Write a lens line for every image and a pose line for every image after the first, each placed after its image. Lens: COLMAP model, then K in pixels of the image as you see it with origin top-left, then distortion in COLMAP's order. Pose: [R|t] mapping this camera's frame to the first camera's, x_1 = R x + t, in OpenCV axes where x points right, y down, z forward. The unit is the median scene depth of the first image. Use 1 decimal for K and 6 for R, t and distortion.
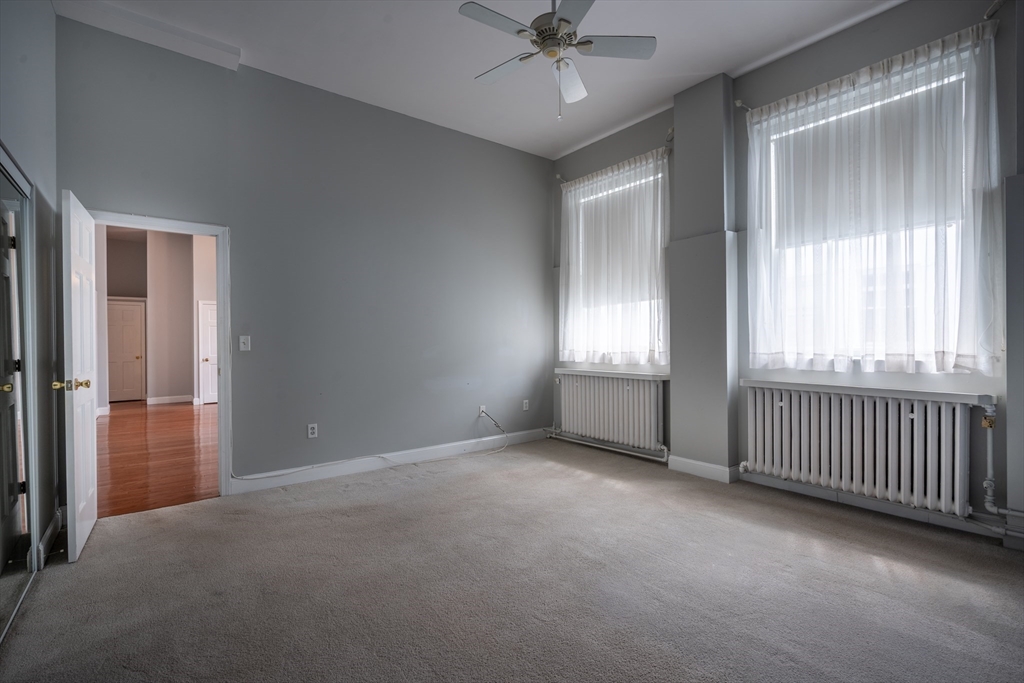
lens RADIAL K [[462.1, 0, 510.7], [0, 462.1, 346.2], [0, 0, 1]] dist [-0.006857, 0.002306]
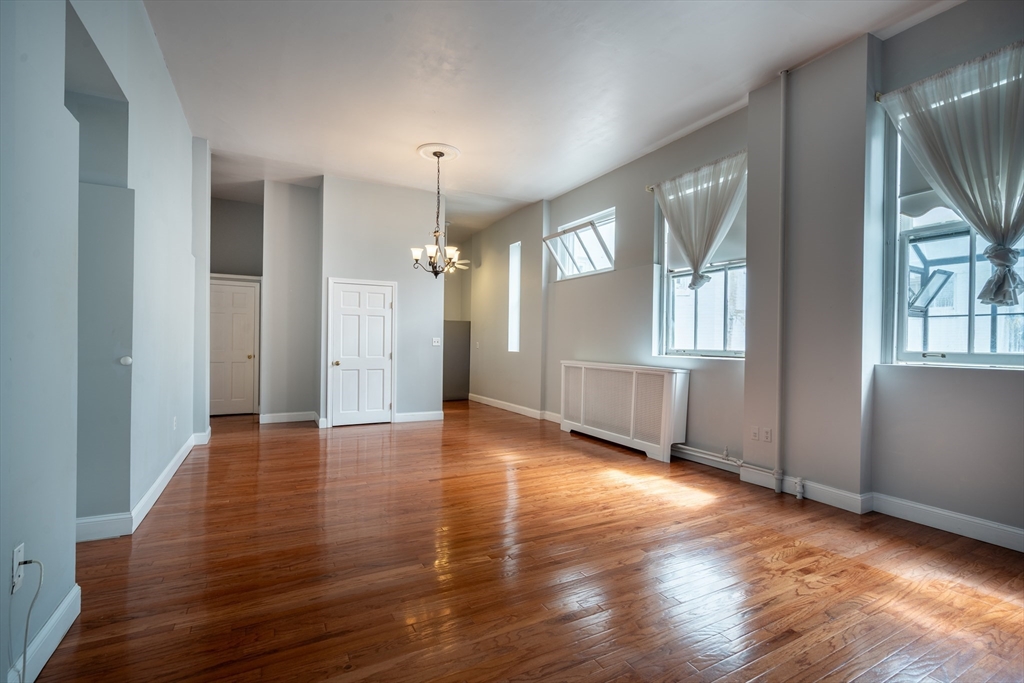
lens RADIAL K [[462.1, 0, 510.7], [0, 462.1, 346.2], [0, 0, 1]] dist [-0.006857, 0.002306]
pose [[0.984789, 0.021451, -0.172424, -0.282221], [-0.021445, 0.999768, 0.001894, -0.003188], [0.172425, 0.001833, 0.985021, 0.358516]]
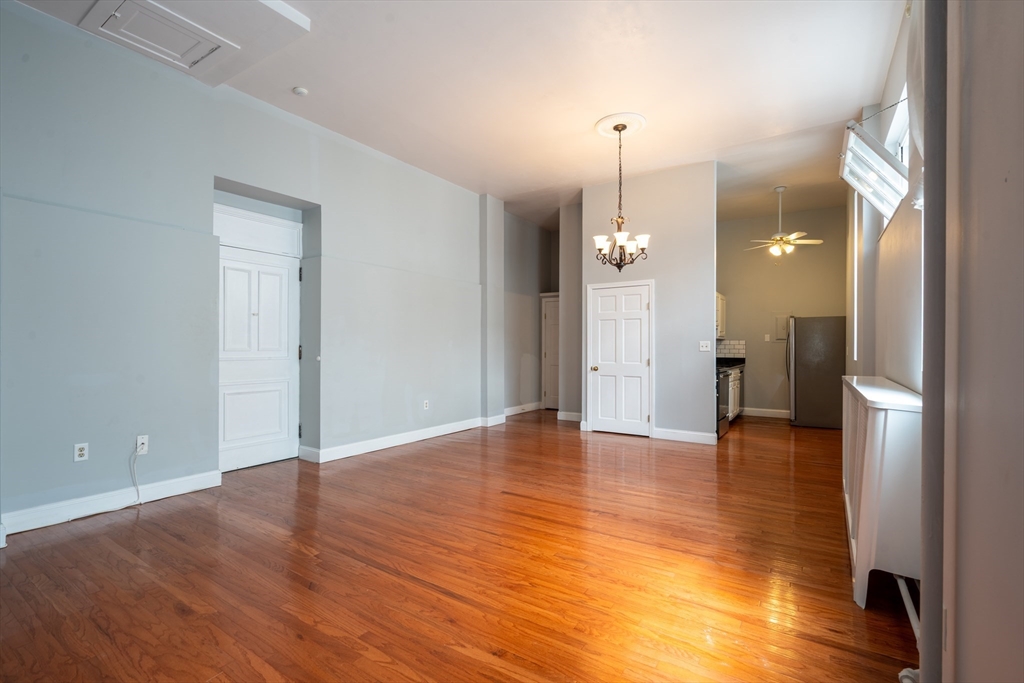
lens RADIAL K [[462.1, 0, 510.7], [0, 462.1, 346.2], [0, 0, 1]] dist [-0.006857, 0.002306]
pose [[0.312905, 0.007647, -0.949754, -0.030071], [-0.011353, 0.999926, 0.004310, -0.006123], [0.949716, 0.009434, 0.312969, 0.658083]]
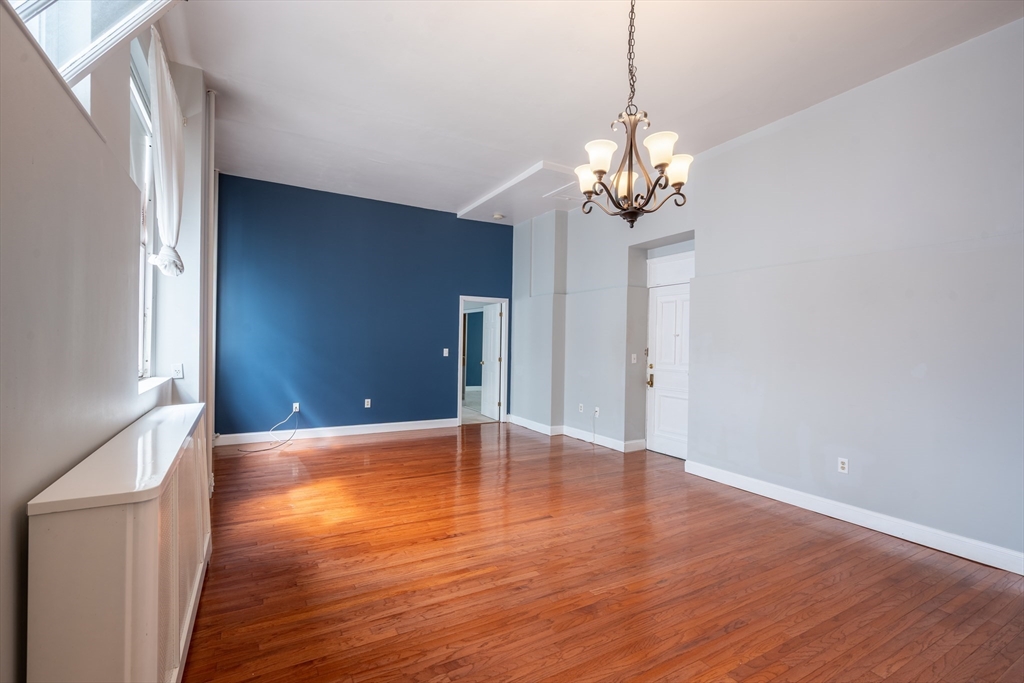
lens RADIAL K [[462.1, 0, 510.7], [0, 462.1, 346.2], [0, 0, 1]] dist [-0.006857, 0.002306]
pose [[-0.988843, -0.011355, 0.148527, -0.456675], [-0.009506, 0.999868, 0.013159, -0.026650], [-0.148656, 0.011600, -0.988821, 1.192797]]
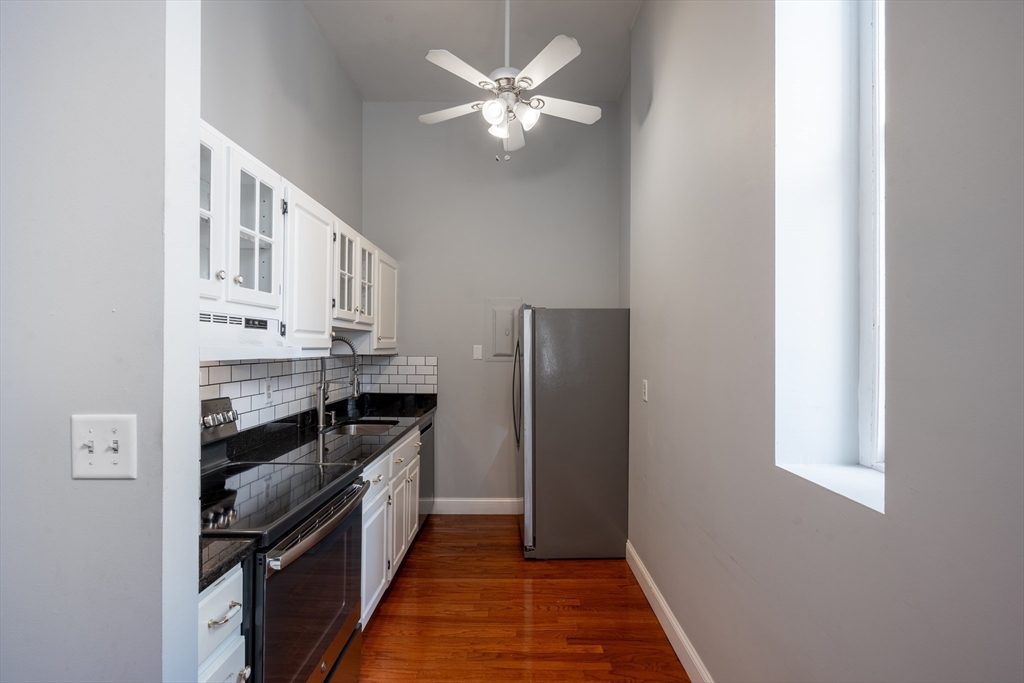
lens RADIAL K [[462.1, 0, 510.7], [0, 462.1, 346.2], [0, 0, 1]] dist [-0.006857, 0.002306]
pose [[0.777466, 0.006287, -0.628894, -0.415611], [-0.012127, 0.999914, -0.004996, -0.026980], [0.628808, 0.011511, 0.777475, 1.080155]]
